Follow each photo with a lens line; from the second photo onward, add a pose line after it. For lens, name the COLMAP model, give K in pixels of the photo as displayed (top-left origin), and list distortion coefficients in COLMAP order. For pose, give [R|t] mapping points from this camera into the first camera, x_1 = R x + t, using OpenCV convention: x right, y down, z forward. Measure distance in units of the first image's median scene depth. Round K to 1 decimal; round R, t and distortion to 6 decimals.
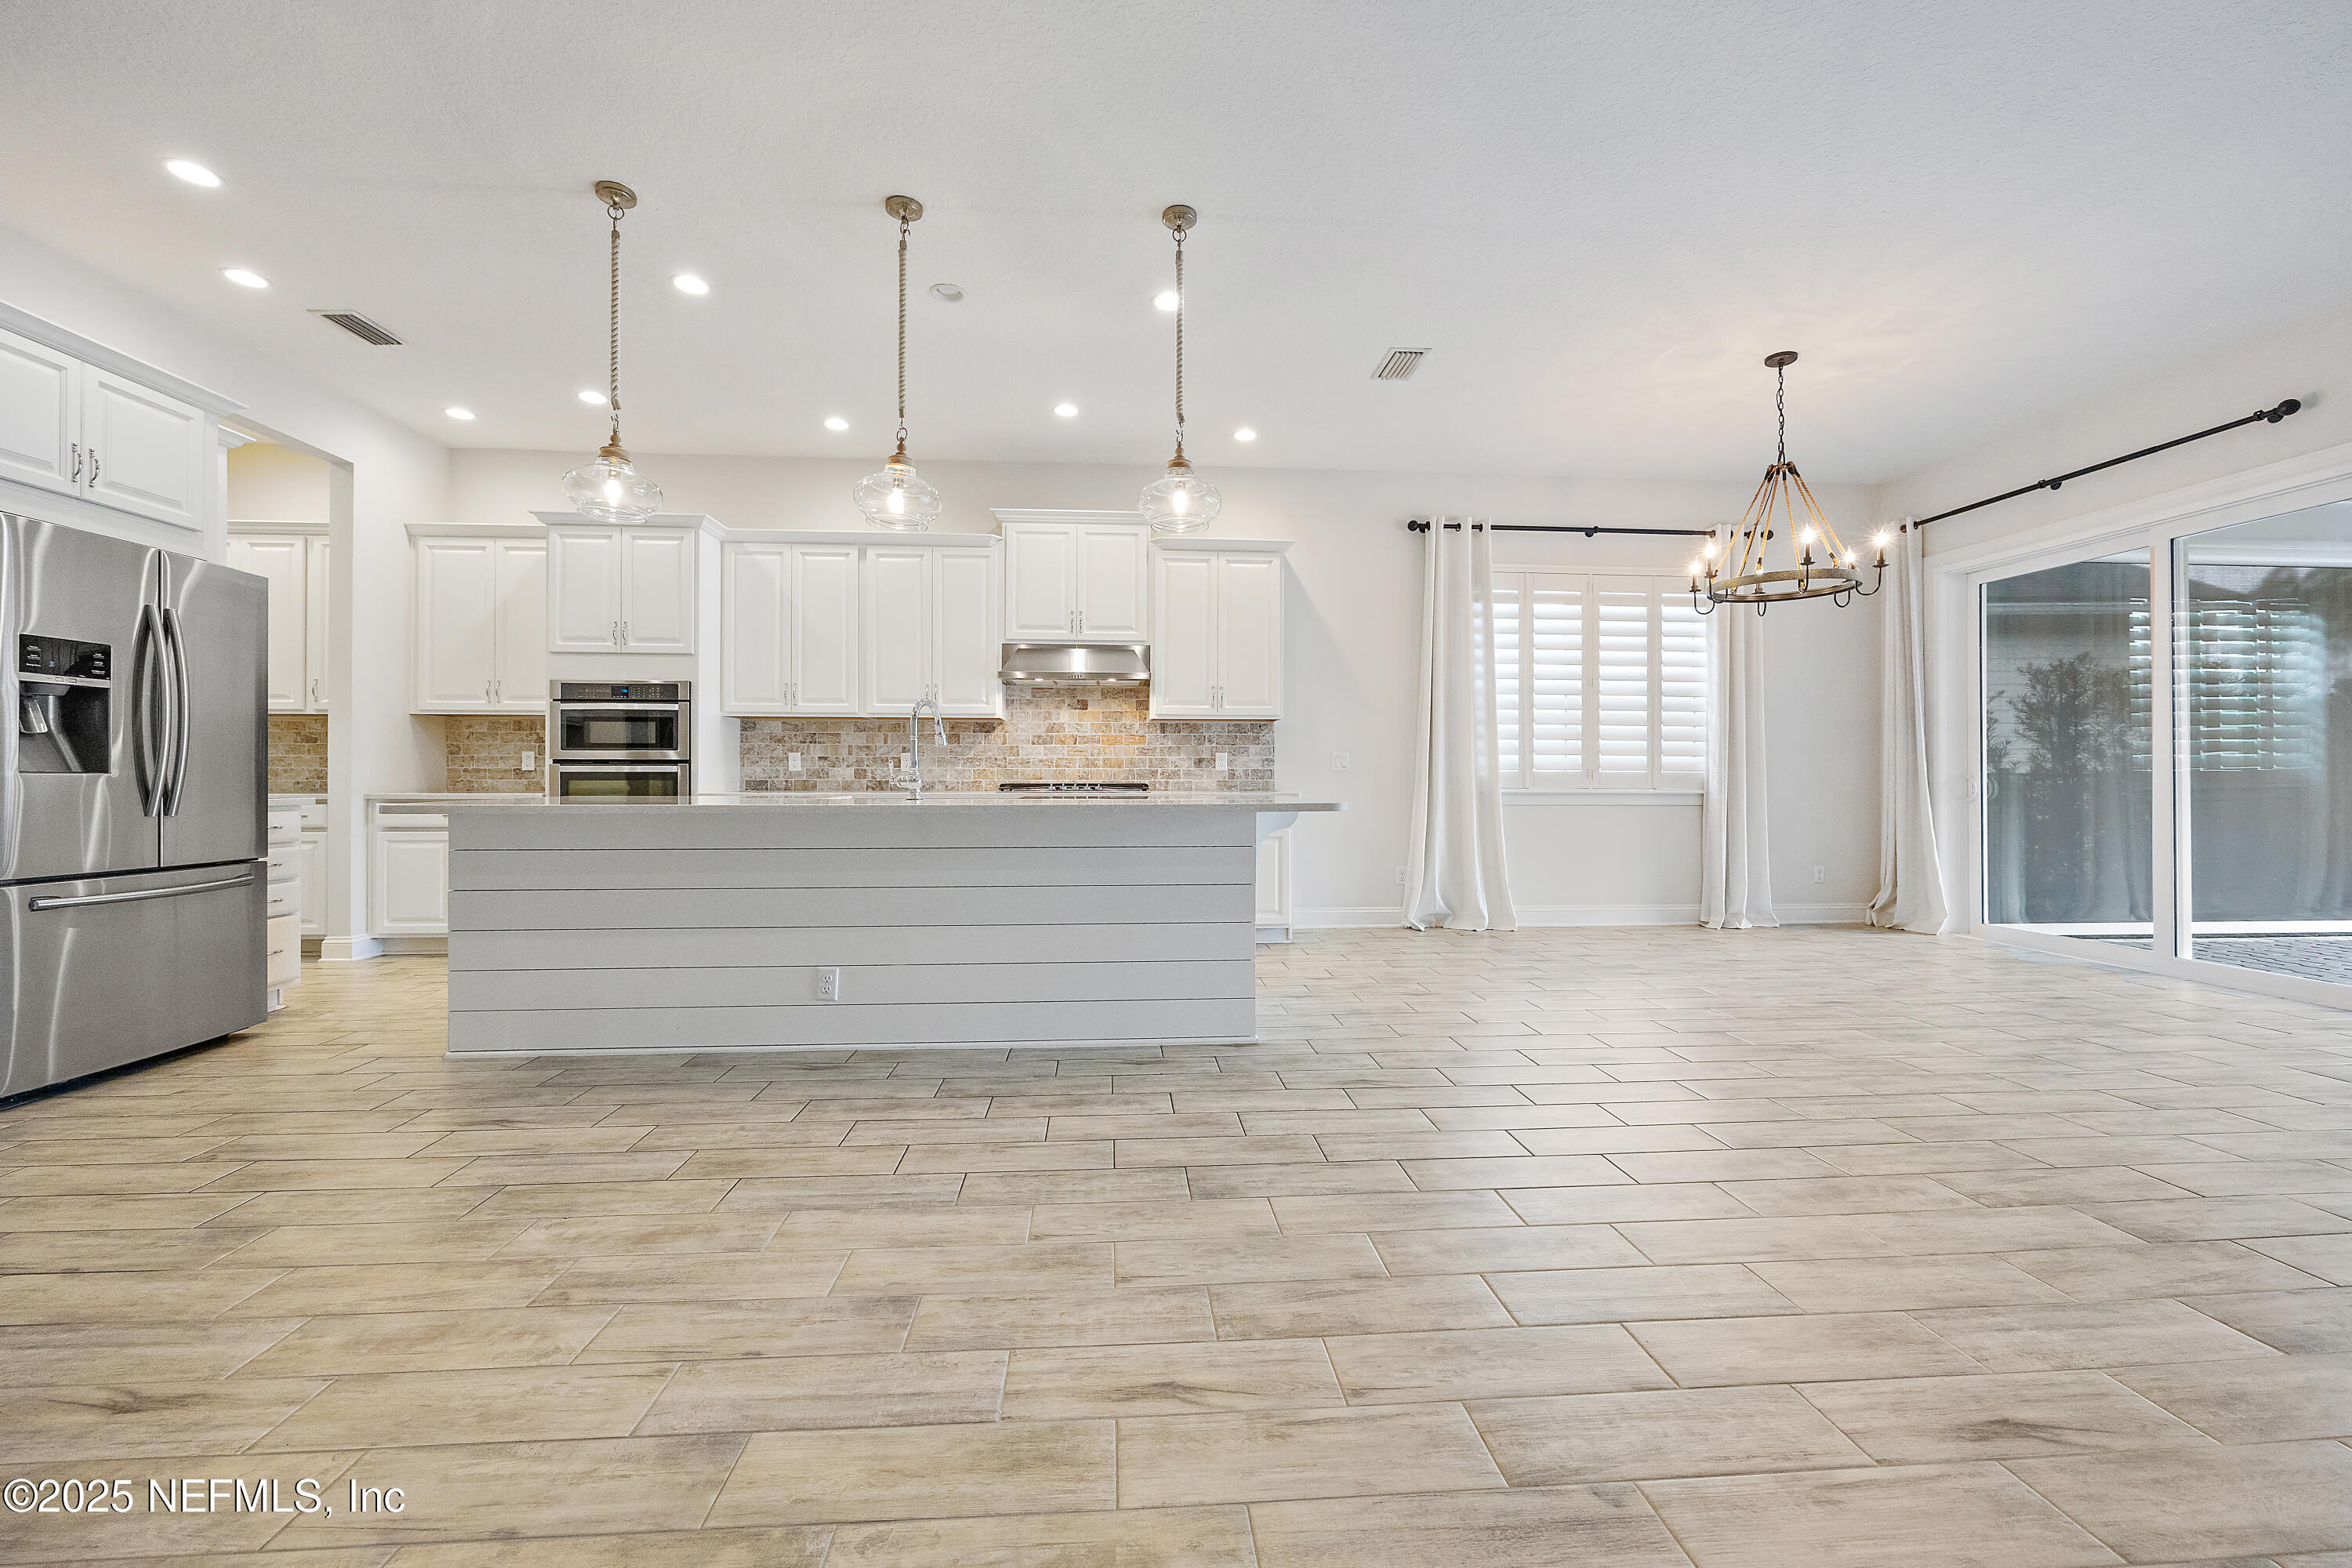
lens RADIAL K [[923.0, 0, 1178.2], [0, 923.0, 773.4], [0, 0, 1]] dist [-0.004611, -0.000202]
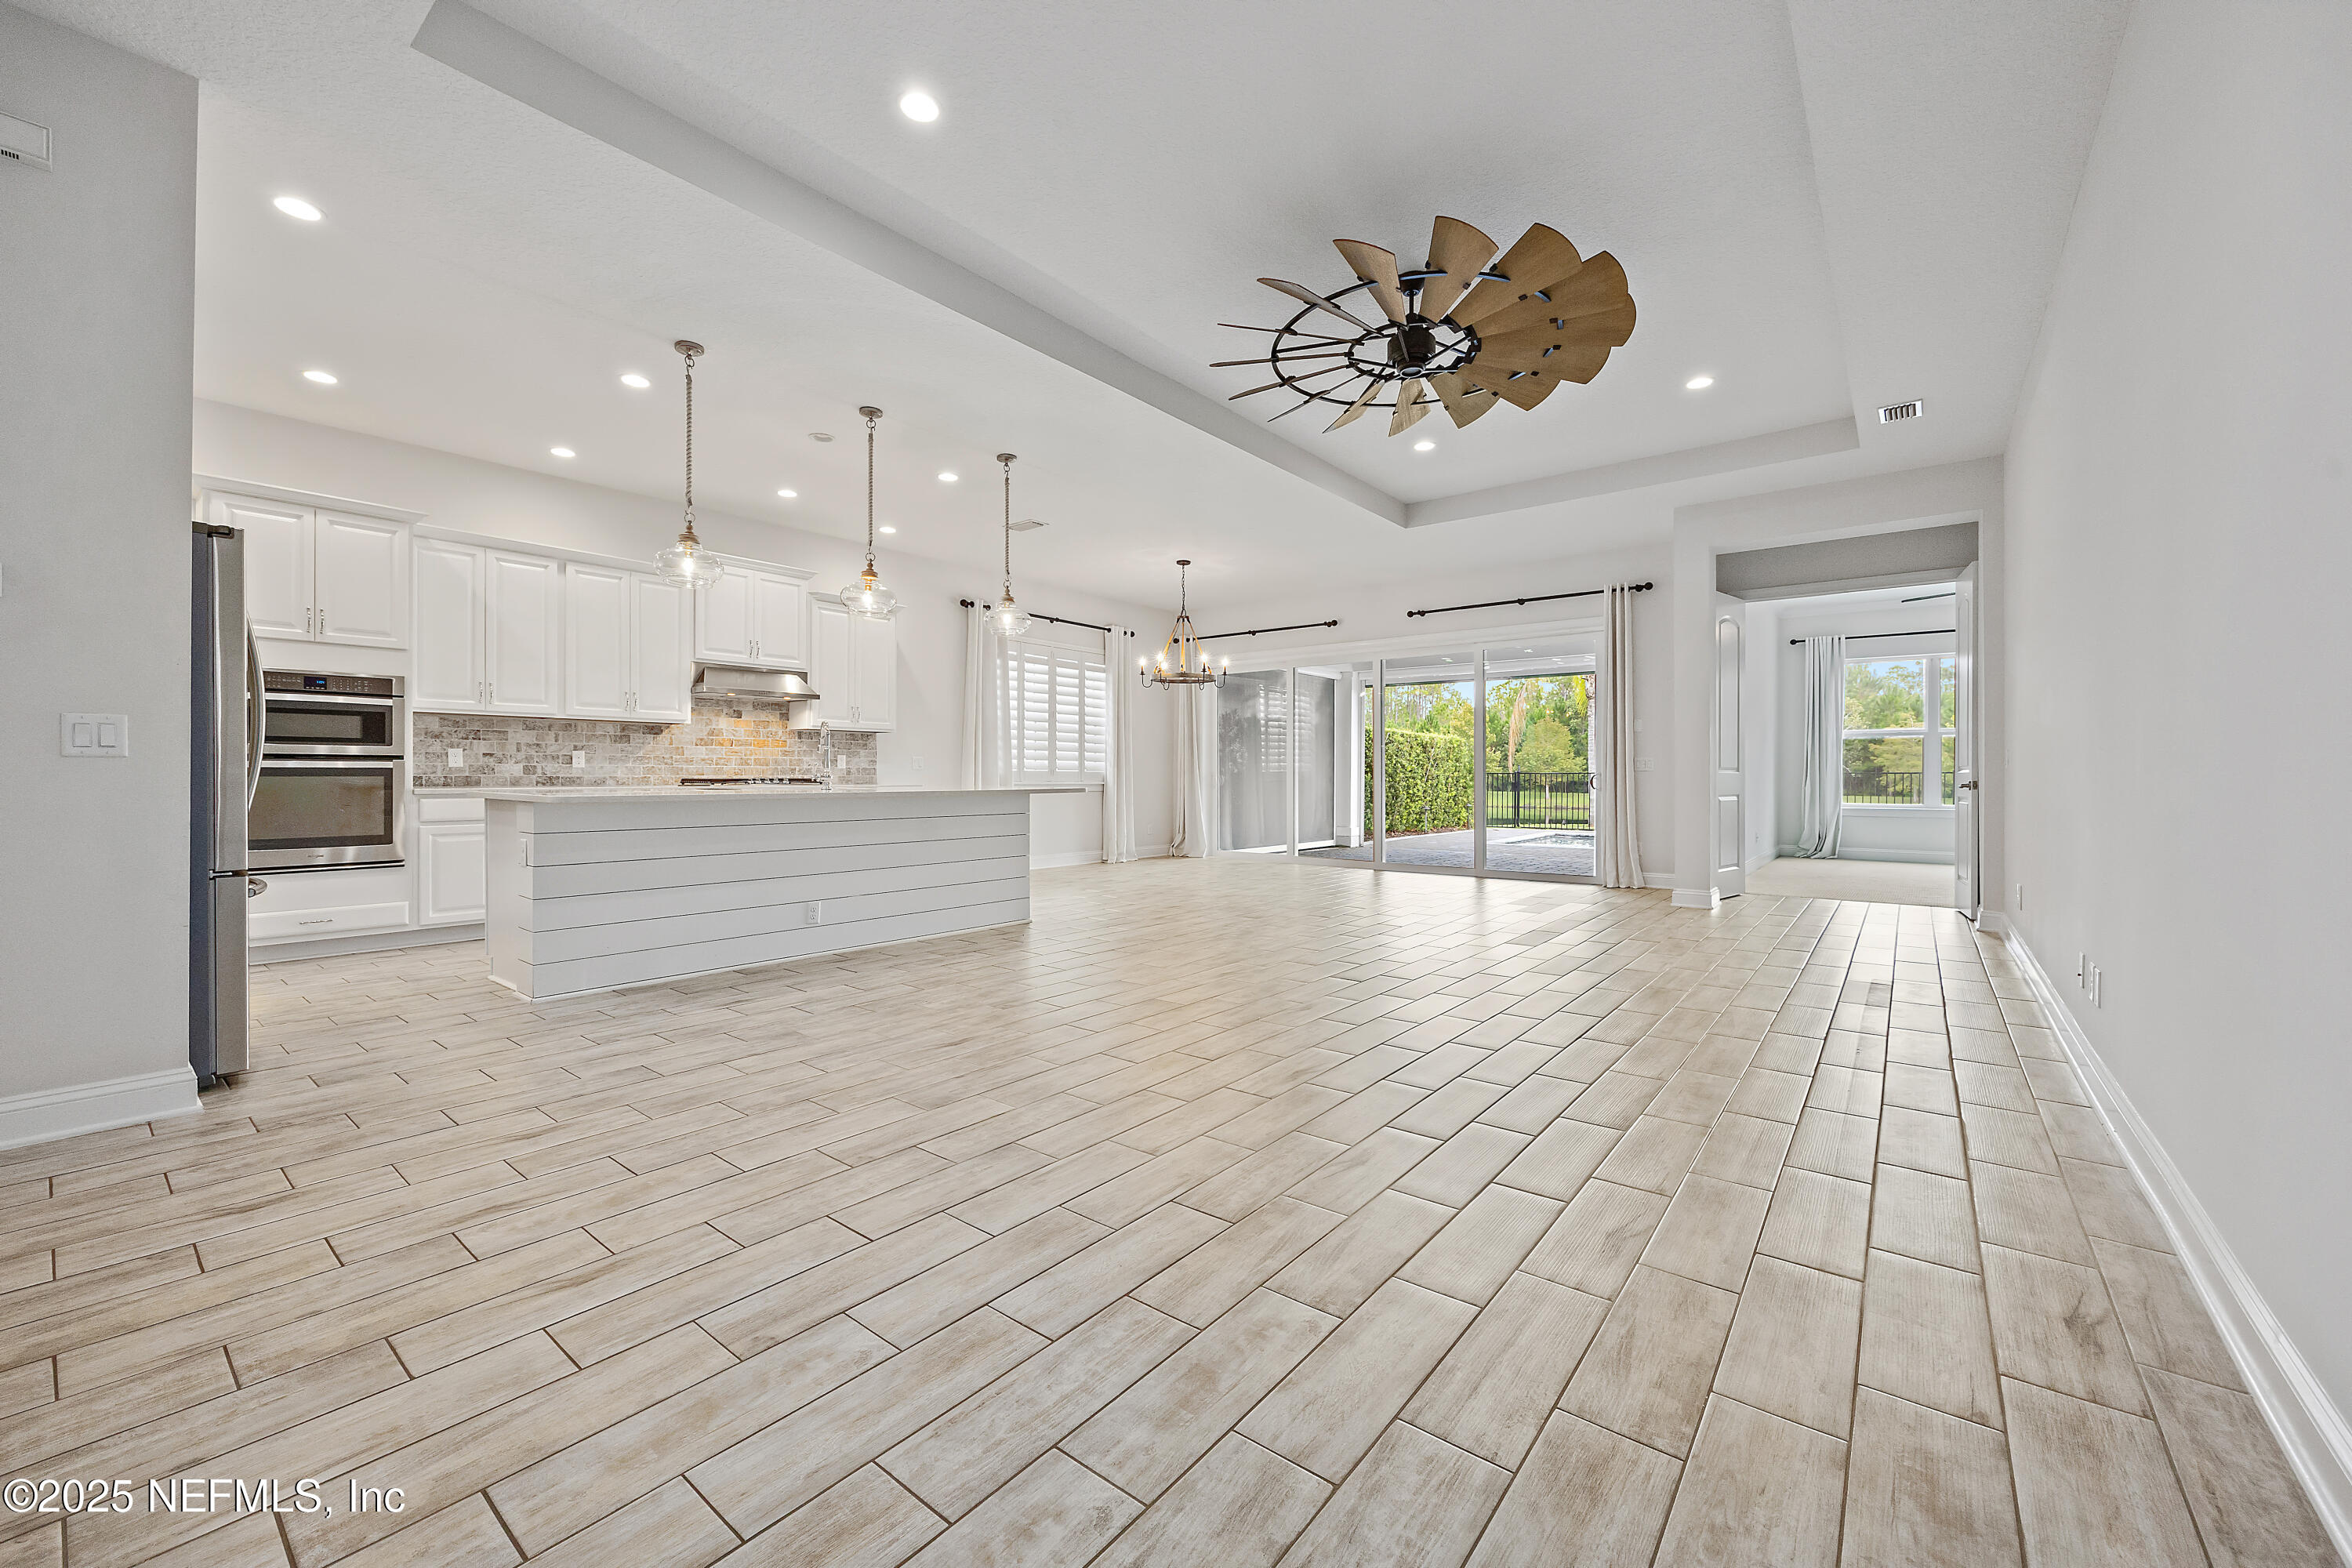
lens RADIAL K [[913.8, 0, 1160.1], [0, 913.8, 779.3], [0, 0, 1]] dist [-0.000068, 0.000108]
pose [[0.691296, -0.002637, 0.722567, -0.596499], [-0.006521, 0.999930, 0.009887, -0.003879], [-0.722542, -0.011547, 0.691230, -0.241809]]
